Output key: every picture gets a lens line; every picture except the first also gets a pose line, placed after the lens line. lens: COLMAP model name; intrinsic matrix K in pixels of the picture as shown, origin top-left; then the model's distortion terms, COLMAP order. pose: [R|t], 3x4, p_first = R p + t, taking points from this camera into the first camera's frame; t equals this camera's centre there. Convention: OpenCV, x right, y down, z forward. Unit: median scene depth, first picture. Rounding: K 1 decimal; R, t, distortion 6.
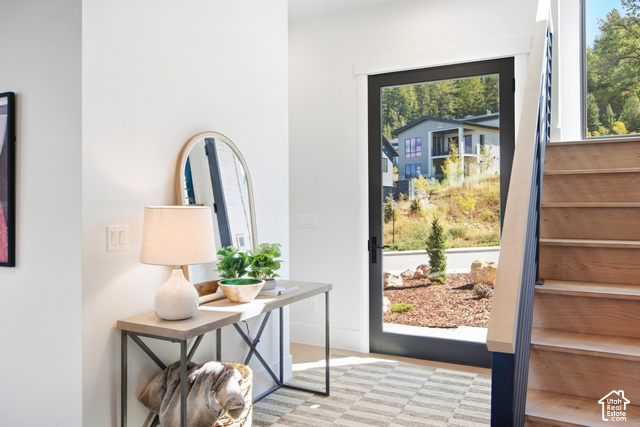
lens RADIAL K [[505.4, 0, 320.0], [0, 505.4, 213.5], [0, 0, 1]] dist [-0.004583, -0.003516]
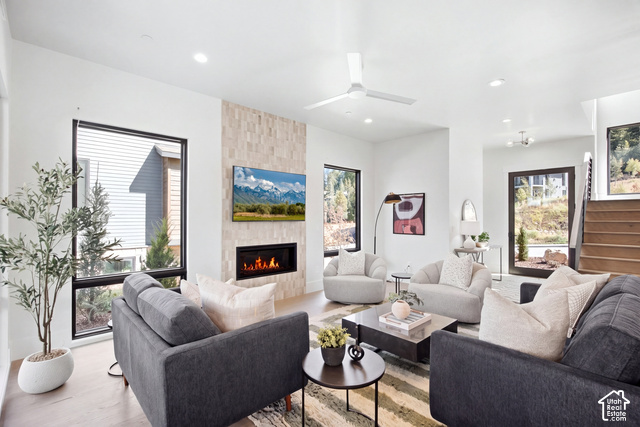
lens RADIAL K [[296.3, 0, 317.6], [0, 296.3, 219.5], [0, 0, 1]] dist [0.000773, 0.000046]
pose [[0.941454, 0.004902, -0.337107, -0.335491], [-0.008266, 0.999929, -0.008543, 0.002239], [0.337041, 0.010830, 0.941428, -0.857429]]
